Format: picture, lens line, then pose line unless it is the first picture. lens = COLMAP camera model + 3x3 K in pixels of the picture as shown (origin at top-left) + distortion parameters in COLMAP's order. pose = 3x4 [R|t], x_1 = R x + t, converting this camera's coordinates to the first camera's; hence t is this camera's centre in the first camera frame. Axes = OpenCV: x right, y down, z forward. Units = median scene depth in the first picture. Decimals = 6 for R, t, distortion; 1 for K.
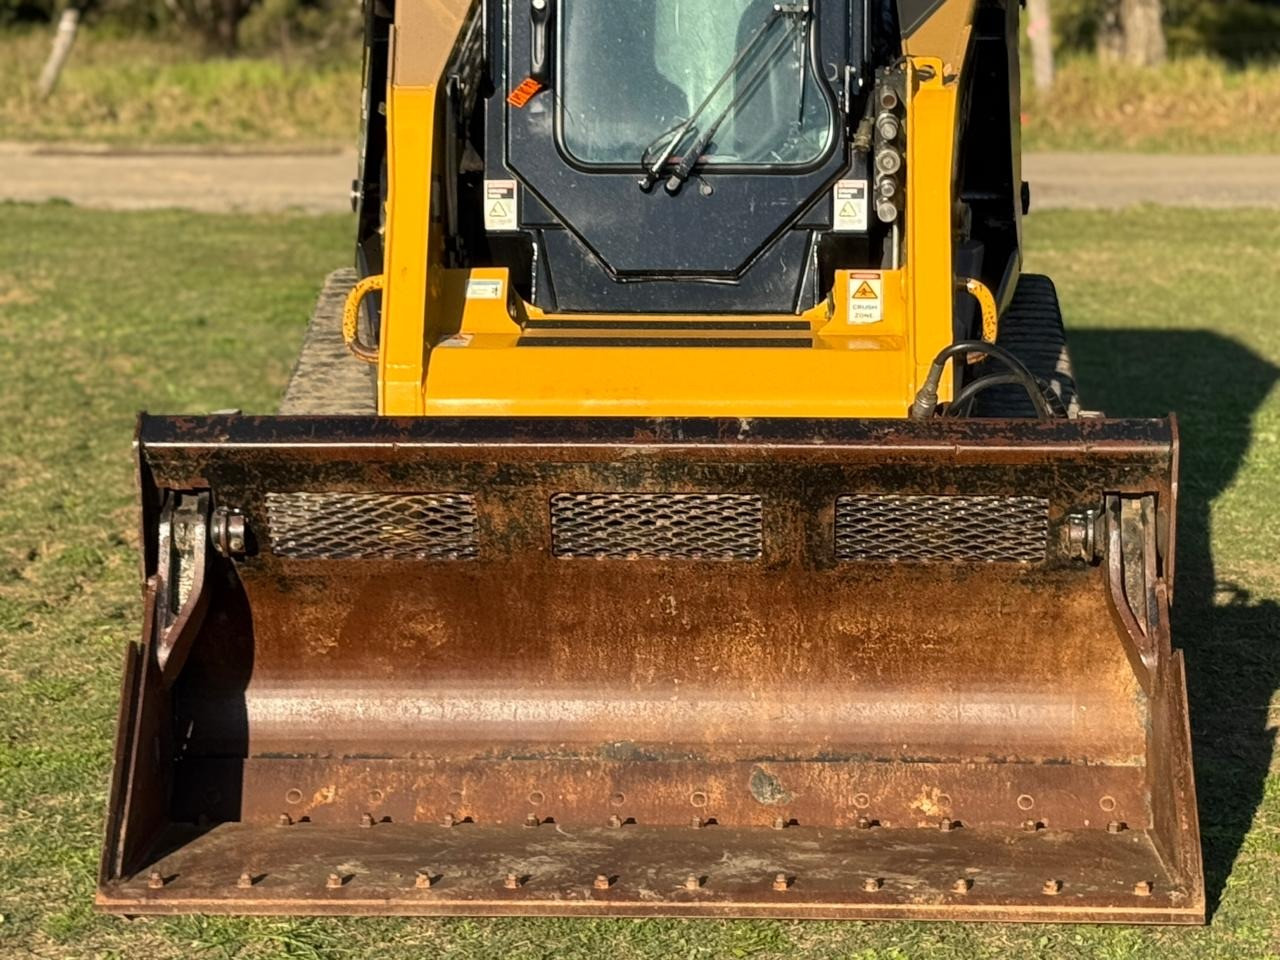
lens RADIAL K [[3382.7, 0, 640.0], [0, 3382.7, 480.0], [0, 0, 1]] dist [0.097476, 0.702076]
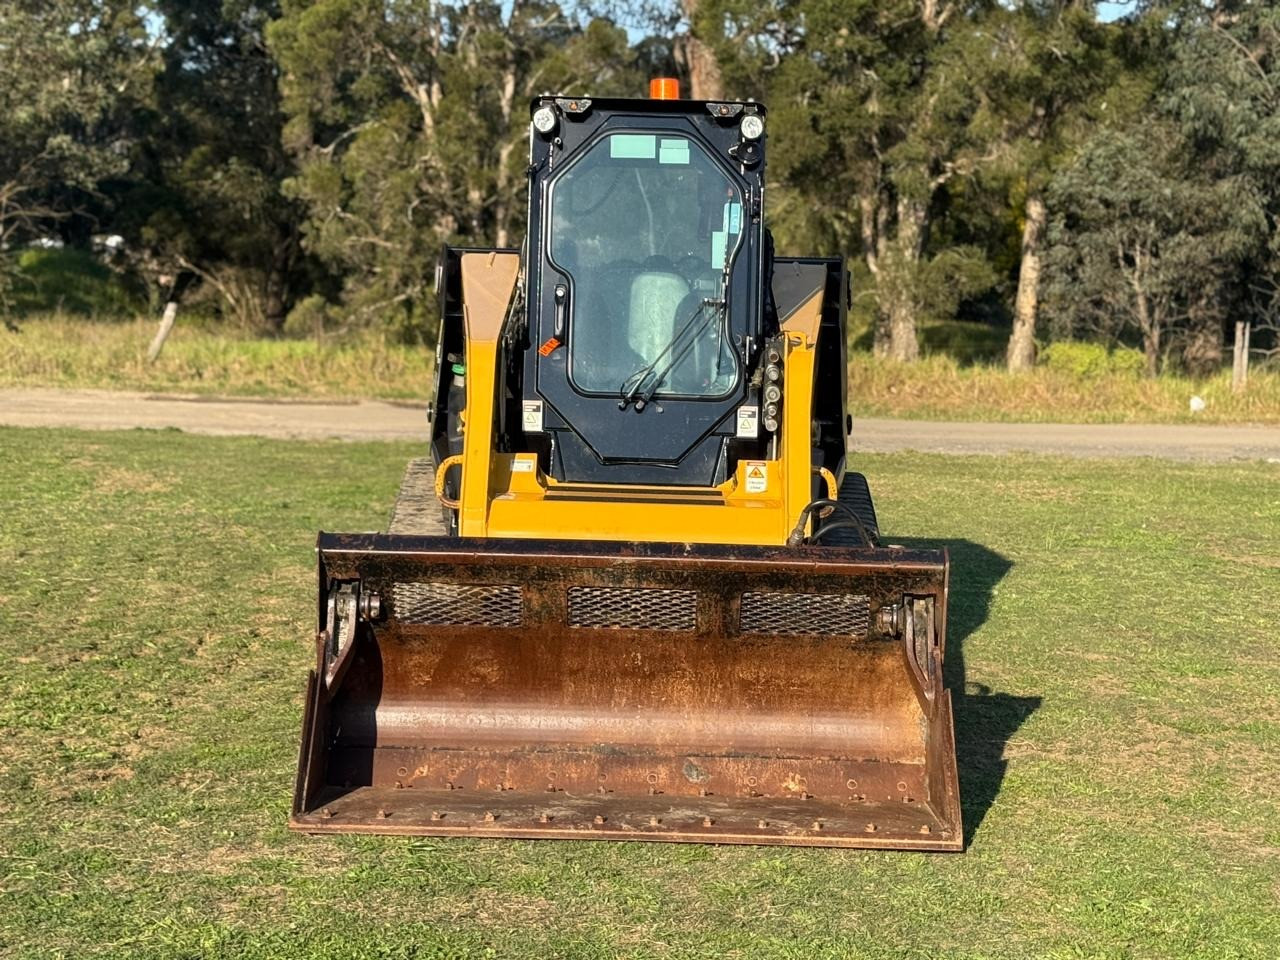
lens RADIAL K [[2397.5, 0, 640.0], [0, 2397.5, 480.0], [0, 0, 1]] dist [0.153124, -0.115345]
pose [[0.998804, 0.026333, 0.041204, -0.040093], [-0.023338, 0.997163, -0.071562, 0.034080], [-0.042972, 0.070515, 0.996585, -0.162221]]
